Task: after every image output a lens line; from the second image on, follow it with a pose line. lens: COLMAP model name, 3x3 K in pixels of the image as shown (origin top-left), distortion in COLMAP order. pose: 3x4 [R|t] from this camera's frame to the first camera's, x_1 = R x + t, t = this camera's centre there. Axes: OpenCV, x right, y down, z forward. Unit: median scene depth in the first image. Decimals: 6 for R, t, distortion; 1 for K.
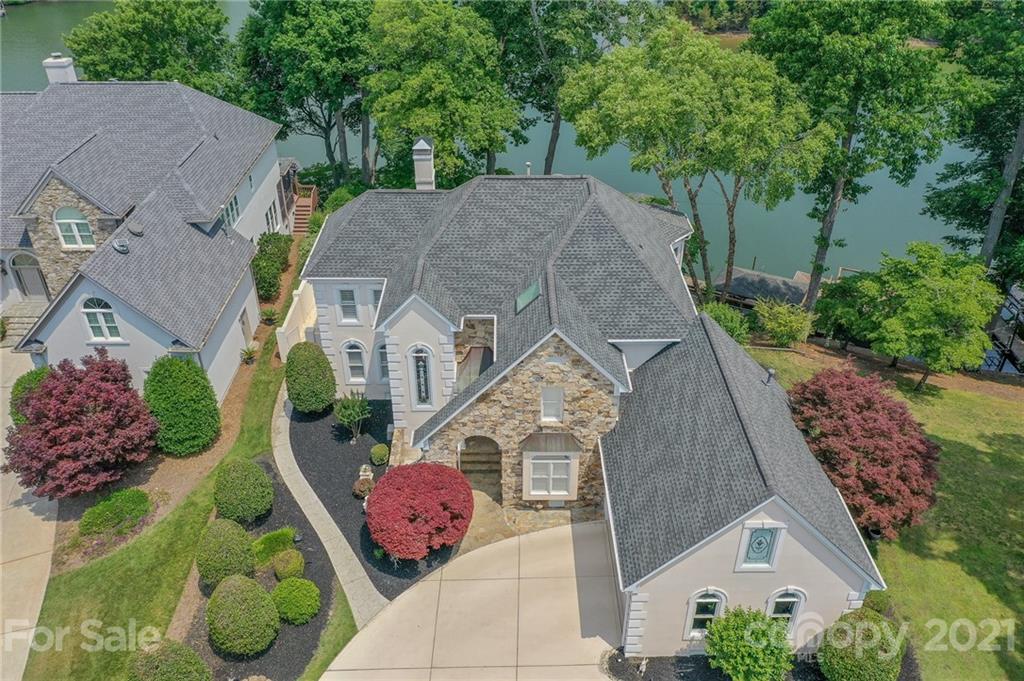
lens RADIAL K [[808.8, 0, 514.8], [0, 808.8, 338.1], [0, 0, 1]] dist [-0.002129, 0.012125]
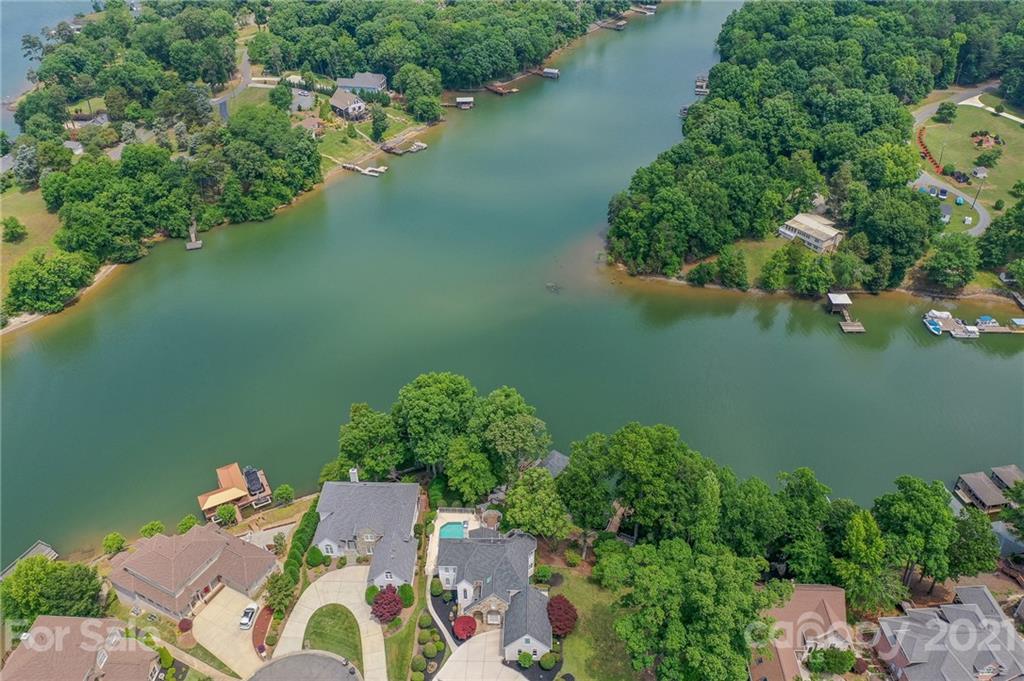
lens RADIAL K [[808.8, 0, 514.8], [0, 808.8, 338.1], [0, 0, 1]] dist [-0.002129, 0.012125]
pose [[0.999413, 0.013975, -0.031276, 0.283193], [-0.013163, 0.999575, 0.026029, -1.529299], [0.031626, -0.025602, 0.999172, -3.493135]]
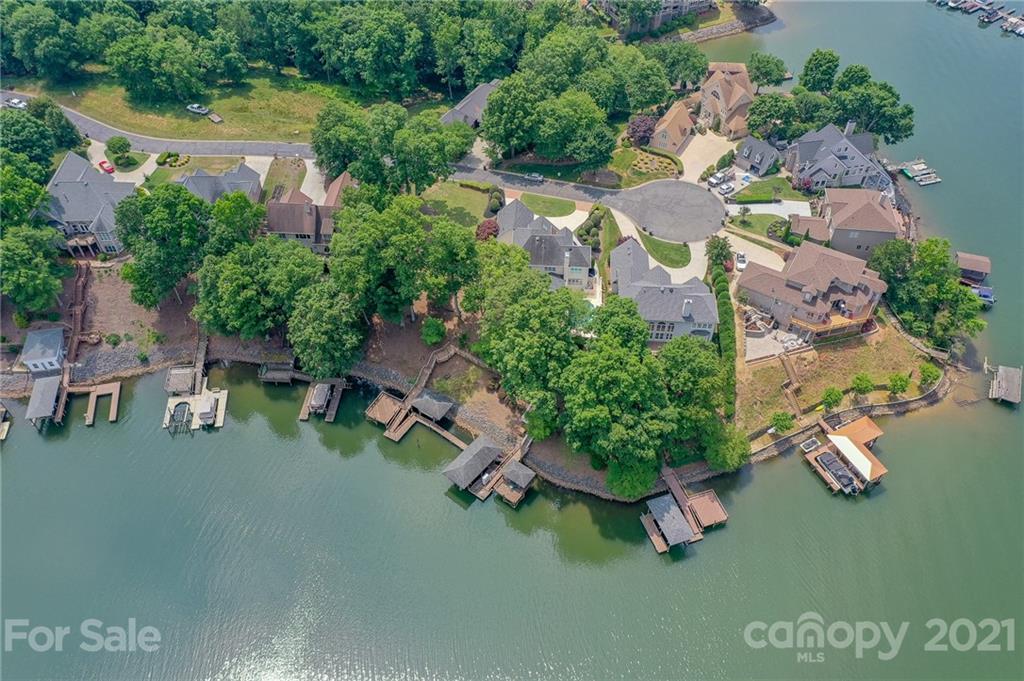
lens RADIAL K [[808.8, 0, 514.8], [0, 808.8, 338.1], [0, 0, 1]] dist [-0.002129, 0.012125]
pose [[-0.997163, -0.058212, 0.047725, -0.085261], [0.037329, 0.168162, 0.985052, -5.403142], [-0.065367, 0.984039, -0.165512, 2.688642]]
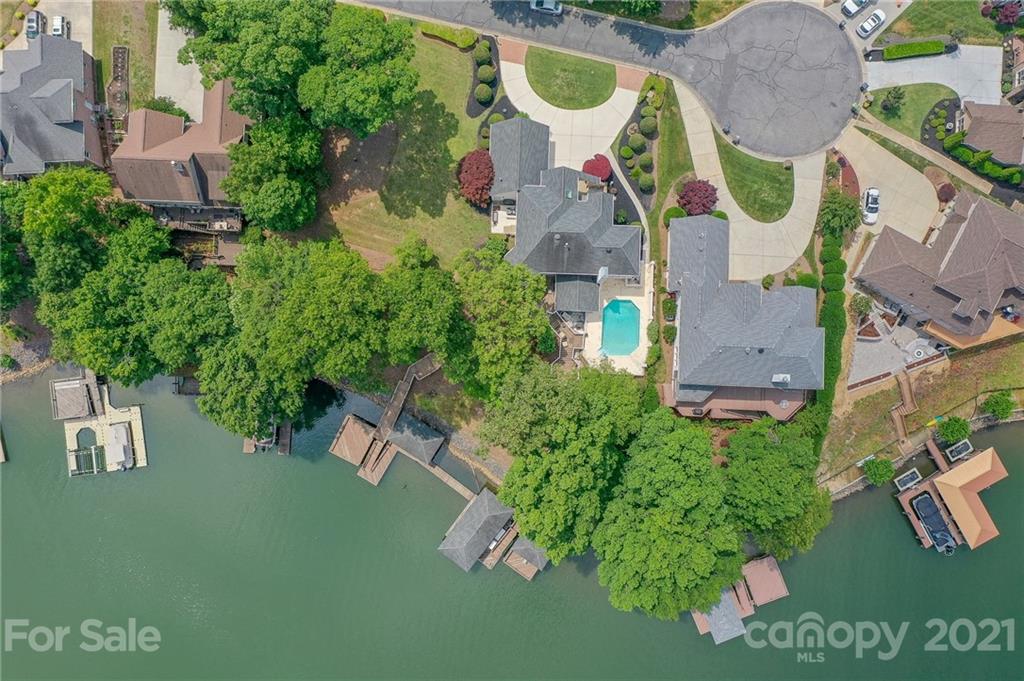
lens RADIAL K [[844.5, 0, 512.0], [0, 844.5, 340.5], [0, 0, 1]] dist [0.001867, -0.009197]
pose [[-0.998877, -0.046641, 0.008287, 0.199009], [0.030258, -0.493585, 0.869171, -3.492633], [-0.036449, 0.868446, 0.494442, -0.215743]]
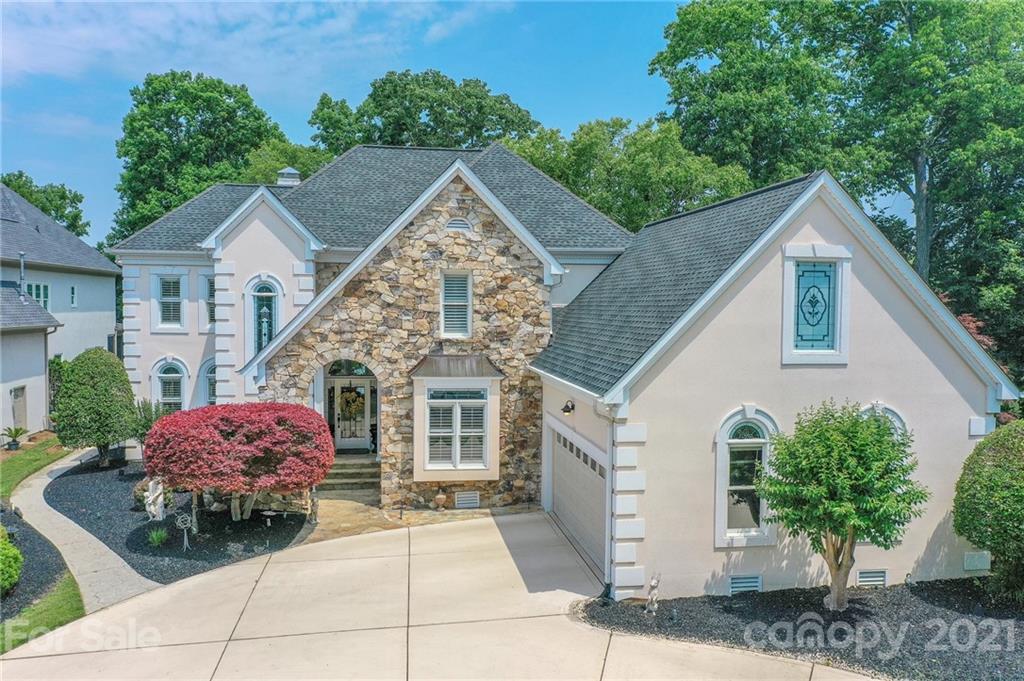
lens RADIAL K [[808.8, 0, 514.8], [0, 808.8, 338.1], [0, 0, 1]] dist [-0.002129, 0.012125]
pose [[0.989369, 0.001161, 0.145423, -0.004276], [0.072374, 0.863409, -0.499286, 0.440321], [-0.126139, 0.504503, 0.854146, 0.411904]]
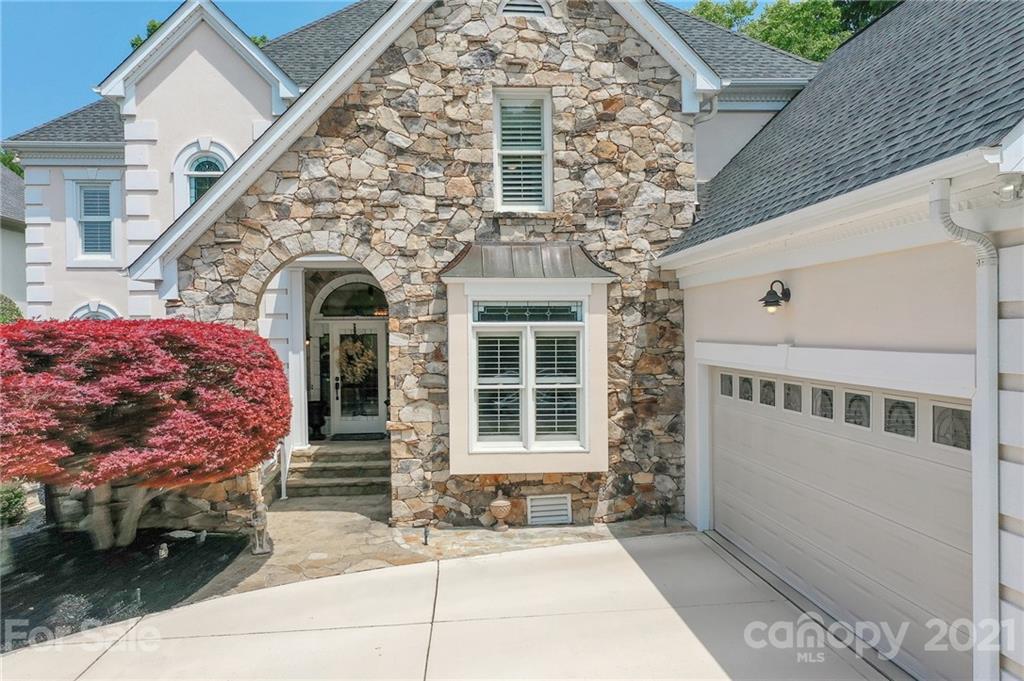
lens RADIAL K [[808.8, 0, 514.8], [0, 808.8, 338.1], [0, 0, 1]] dist [-0.002129, 0.012125]
pose [[0.997363, -0.013446, 0.071315, 0.013939], [0.049802, 0.841587, -0.537821, 0.348033], [-0.052786, 0.539954, 0.840037, 0.711438]]
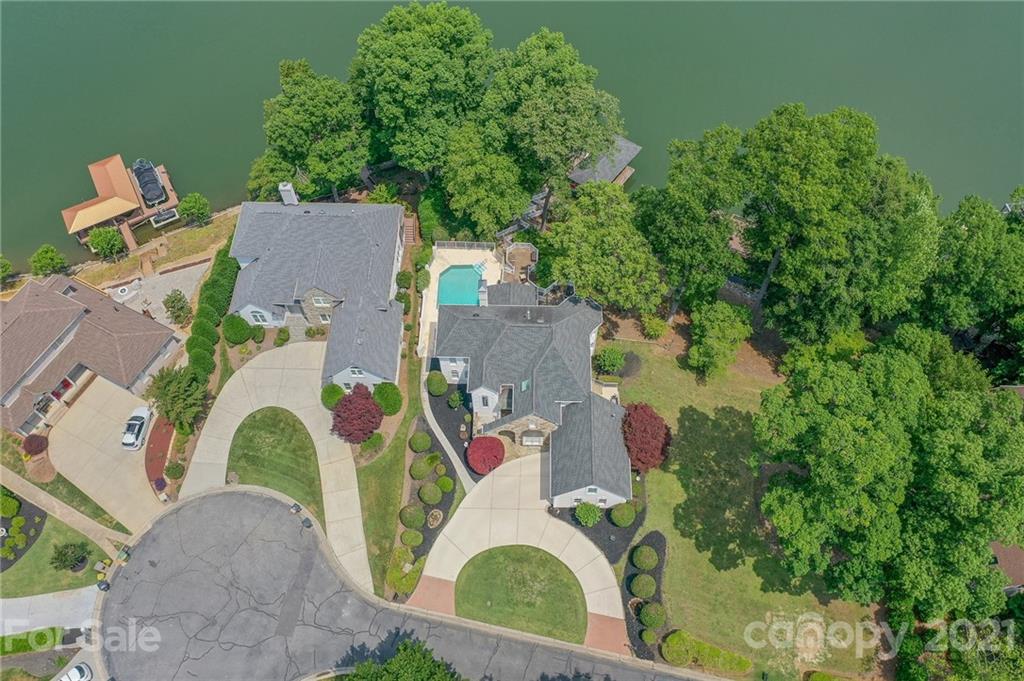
lens RADIAL K [[808.8, 0, 514.8], [0, 808.8, 338.1], [0, 0, 1]] dist [-0.002129, 0.012125]
pose [[0.999370, 0.024812, -0.025369, 0.044205], [-0.010741, 0.892875, 0.450176, -1.393135], [0.033821, -0.449620, 0.892579, -1.307809]]
